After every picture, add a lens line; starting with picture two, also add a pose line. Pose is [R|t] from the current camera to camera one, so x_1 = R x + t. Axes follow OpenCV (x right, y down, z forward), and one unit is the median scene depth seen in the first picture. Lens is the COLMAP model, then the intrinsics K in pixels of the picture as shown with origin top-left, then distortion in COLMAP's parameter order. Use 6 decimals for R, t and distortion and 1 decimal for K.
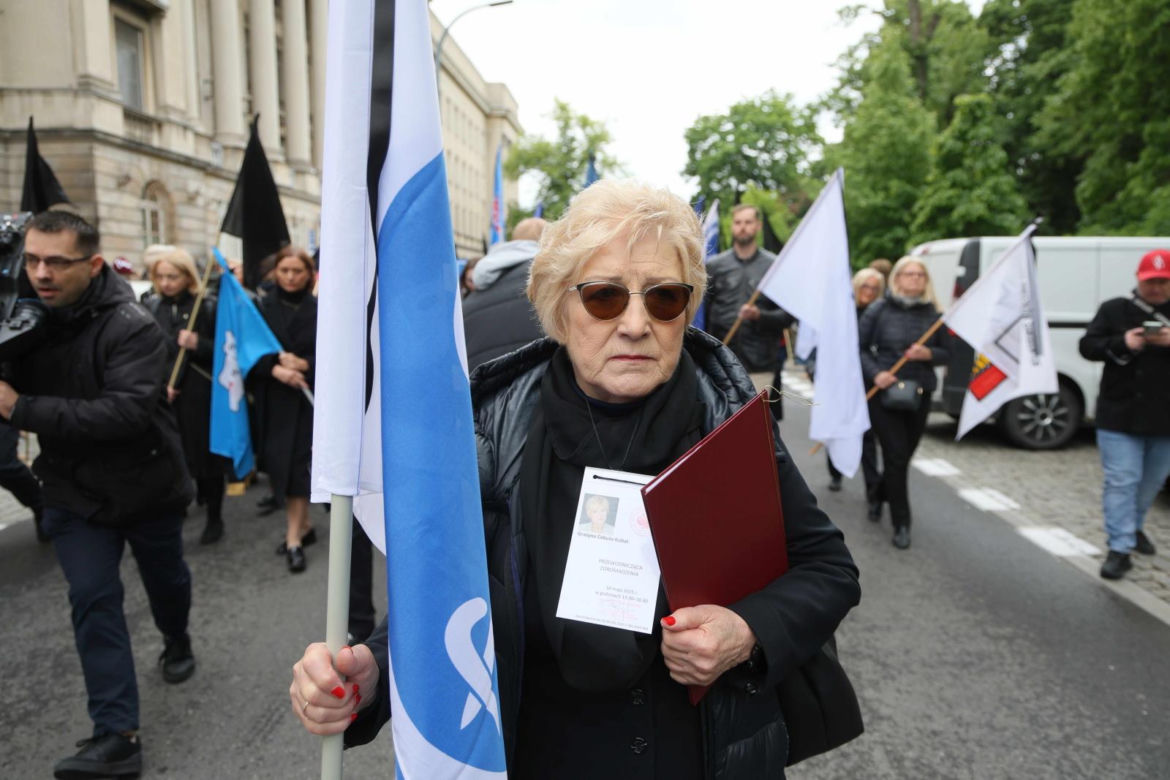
lens RADIAL K [[845.7, 0, 585.0], [0, 845.7, 390.0], [0, 0, 1]] dist [0.028916, 0.000801]
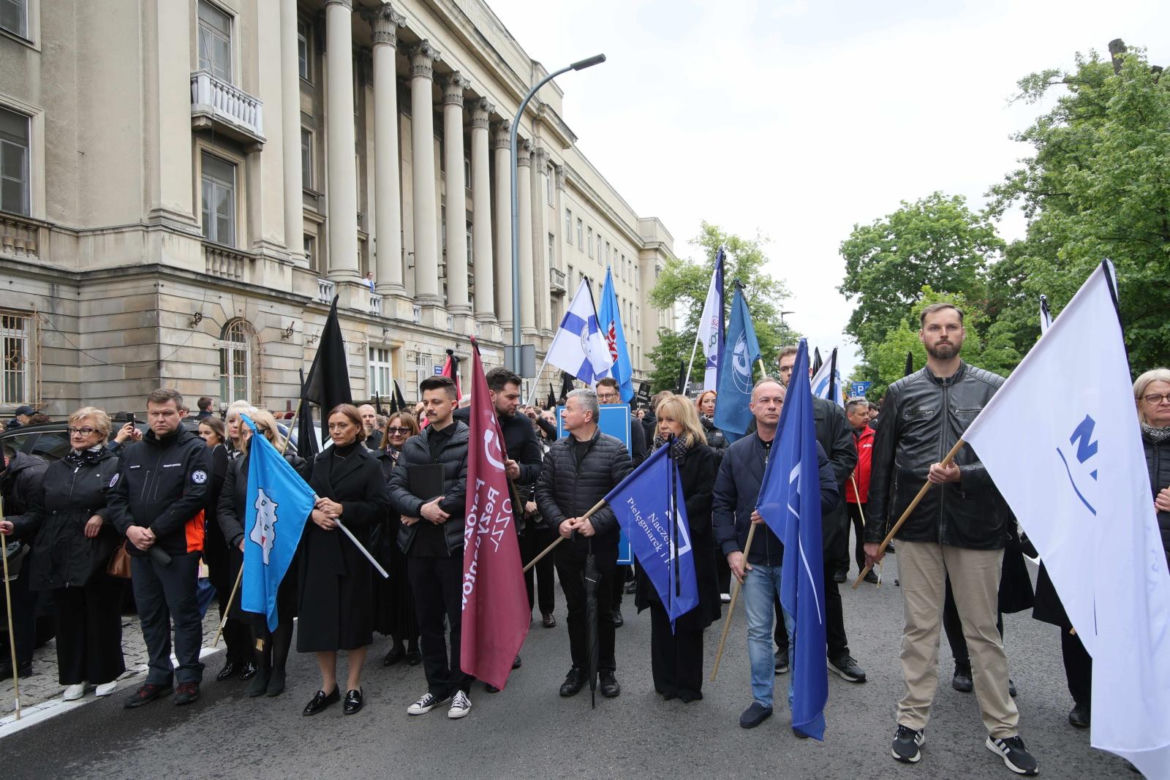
lens RADIAL K [[845.7, 0, 585.0], [0, 845.7, 390.0], [0, 0, 1]] dist [0.028916, 0.000801]
pose [[0.981492, -0.040733, -0.187124, 0.024182], [0.012284, 0.988496, -0.150745, -0.026215], [0.191111, 0.145657, 0.970701, 0.186976]]
